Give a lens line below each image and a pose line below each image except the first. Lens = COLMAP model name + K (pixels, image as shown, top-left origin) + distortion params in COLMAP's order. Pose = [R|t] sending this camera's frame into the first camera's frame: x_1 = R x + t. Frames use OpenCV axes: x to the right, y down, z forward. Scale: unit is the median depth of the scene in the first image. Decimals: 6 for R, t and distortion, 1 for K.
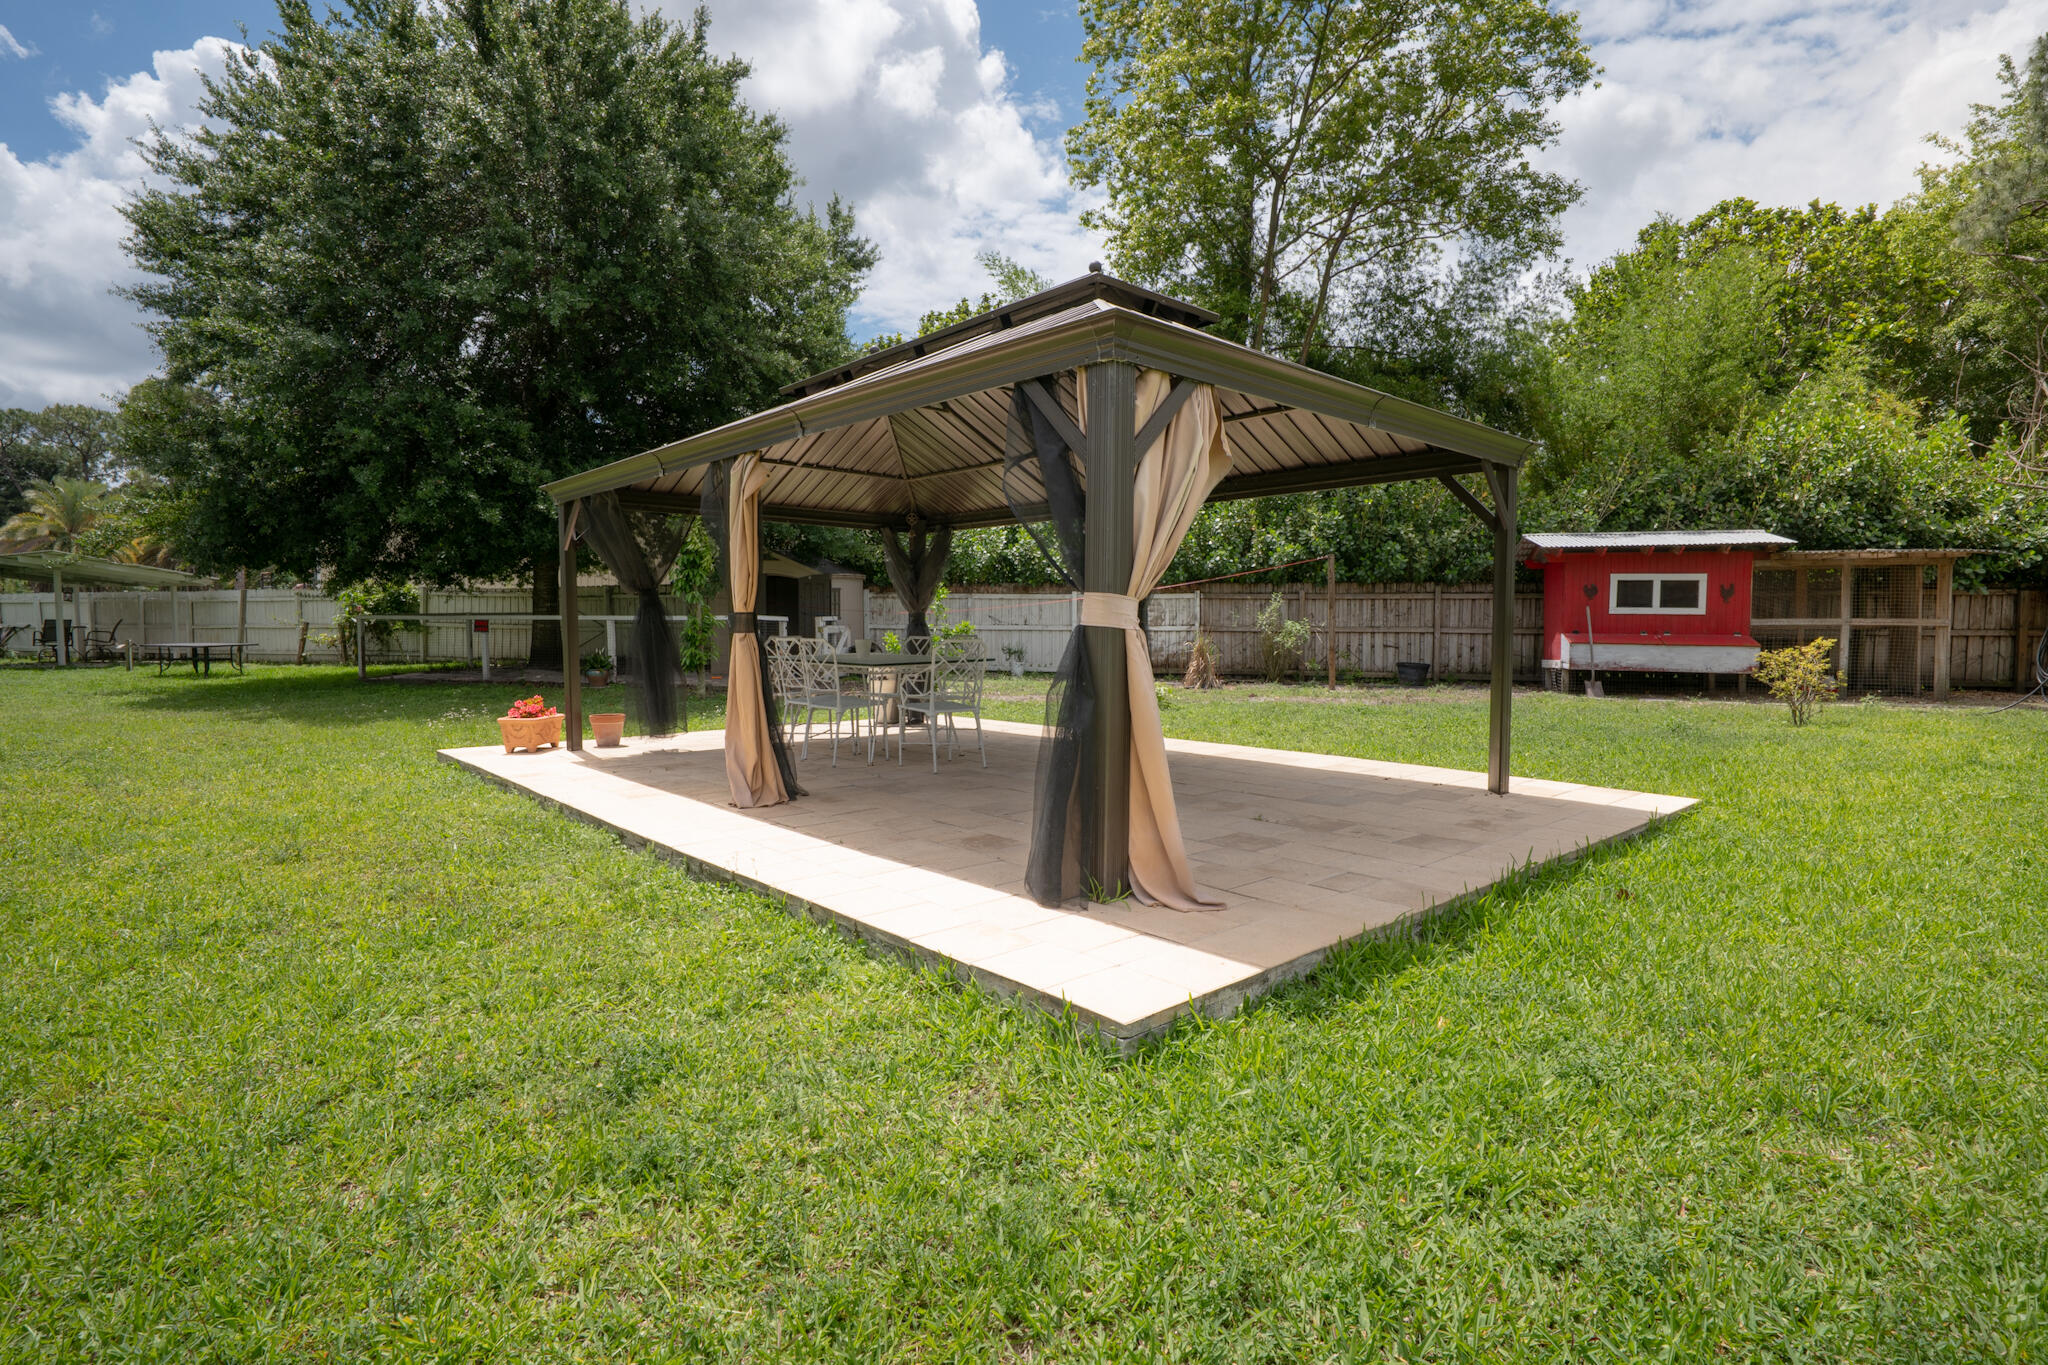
lens RADIAL K [[1000.0, 0, 1025.9], [0, 1000.0, 678.0], [0, 0, 1]] dist [0.002669, 0.000411]
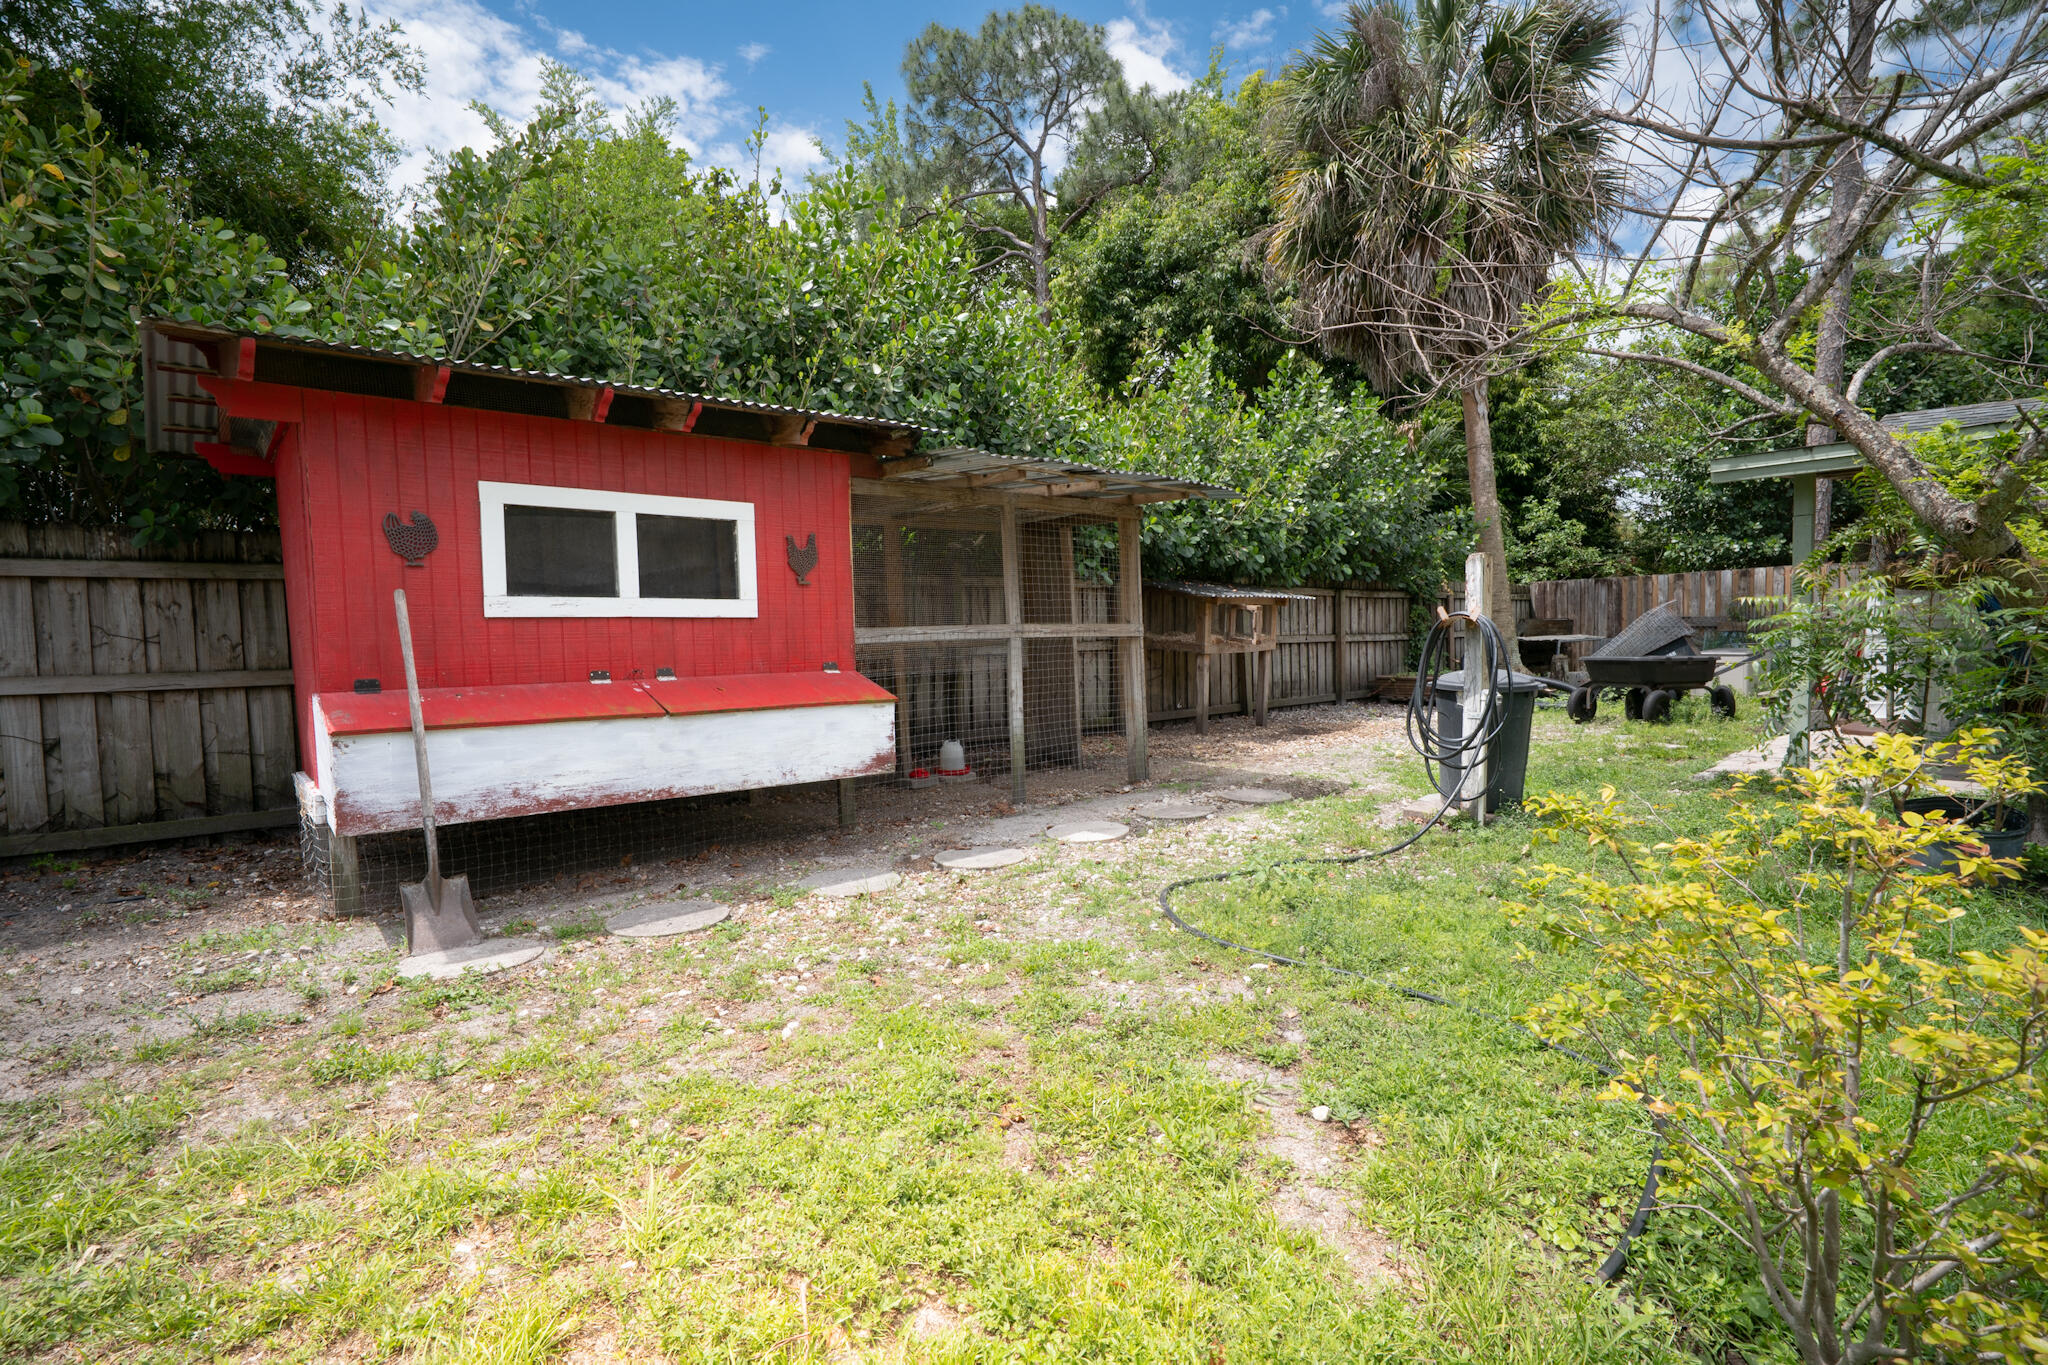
lens RADIAL K [[1000.0, 0, 1025.1], [0, 1000.0, 676.8], [0, 0, 1]] dist [0.002669, 0.000411]
pose [[0.577612, -0.058450, 0.814216, 0.438691], [0.066567, 0.997484, 0.024383, -0.044317], [-0.813593, 0.040117, 0.580050, 0.709525]]
